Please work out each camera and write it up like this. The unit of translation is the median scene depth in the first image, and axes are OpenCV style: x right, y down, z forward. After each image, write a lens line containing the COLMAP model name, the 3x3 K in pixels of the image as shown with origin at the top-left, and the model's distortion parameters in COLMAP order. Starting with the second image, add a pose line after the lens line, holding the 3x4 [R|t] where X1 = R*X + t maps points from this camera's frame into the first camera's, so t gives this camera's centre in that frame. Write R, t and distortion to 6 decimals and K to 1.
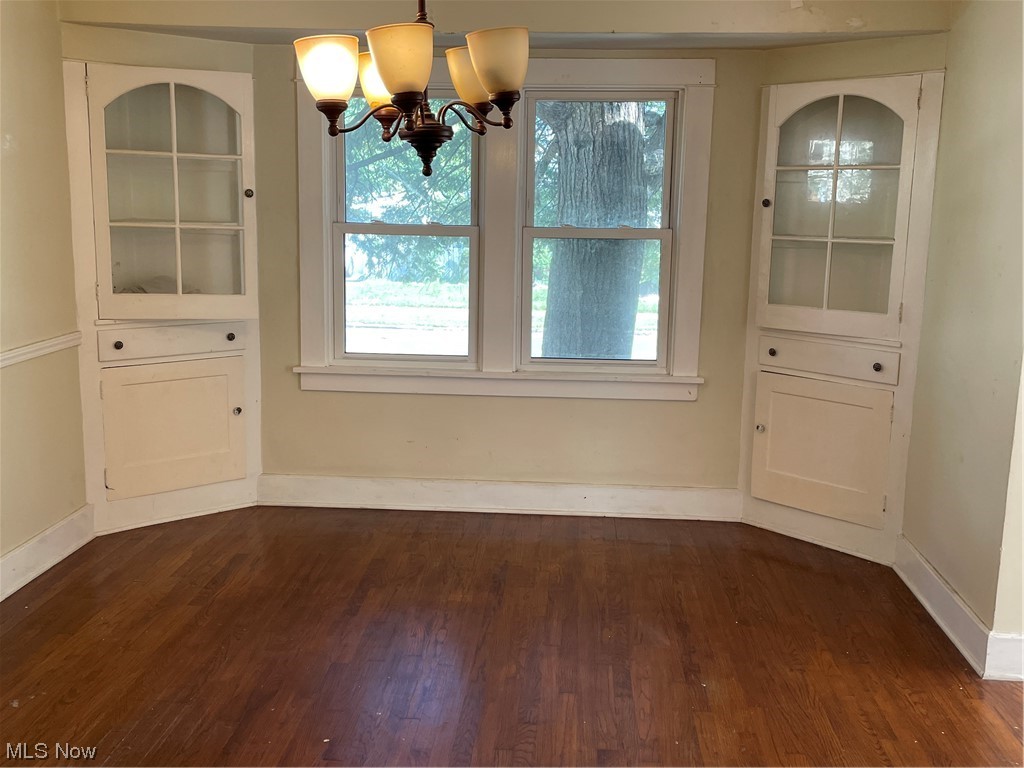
lens RADIAL K [[1013.9, 0, 514.4], [0, 1013.9, 380.9], [0, 0, 1]] dist [0.102870, -0.156649]
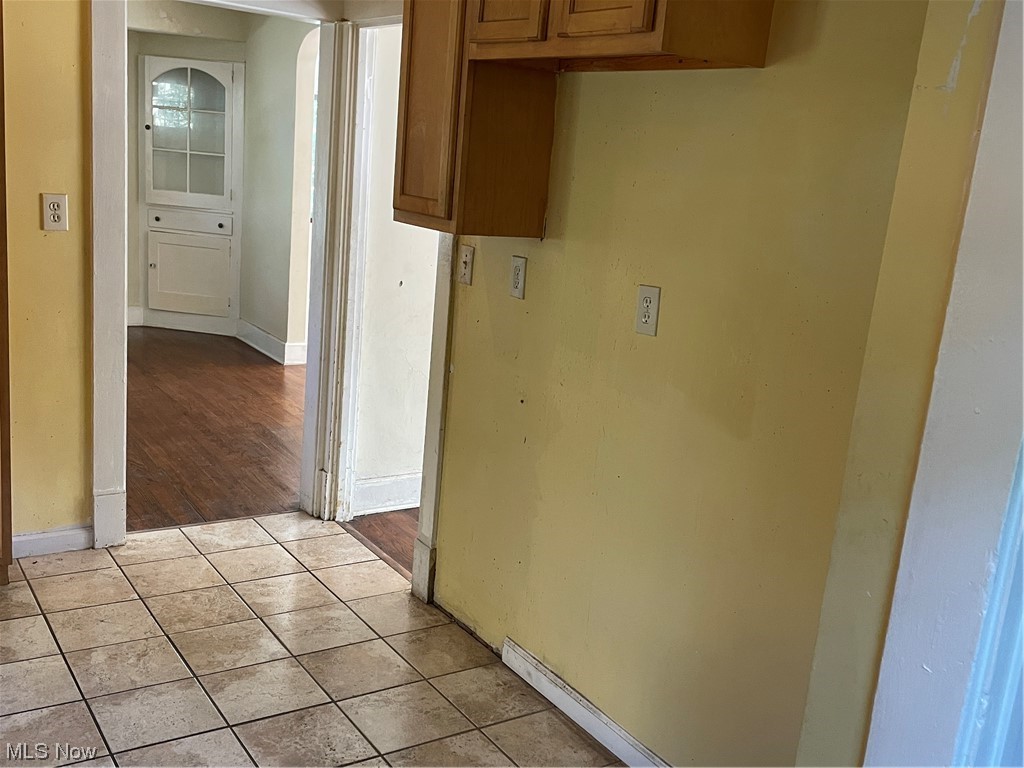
lens RADIAL K [[1013.9, 0, 514.4], [0, 1013.9, 380.9], [0, 0, 1]] dist [0.102870, -0.156649]
pose [[0.791438, -0.081820, 0.605749, -0.345282], [0.039501, 0.995775, 0.082891, 0.128640], [-0.609972, -0.041675, 0.791326, -0.741703]]
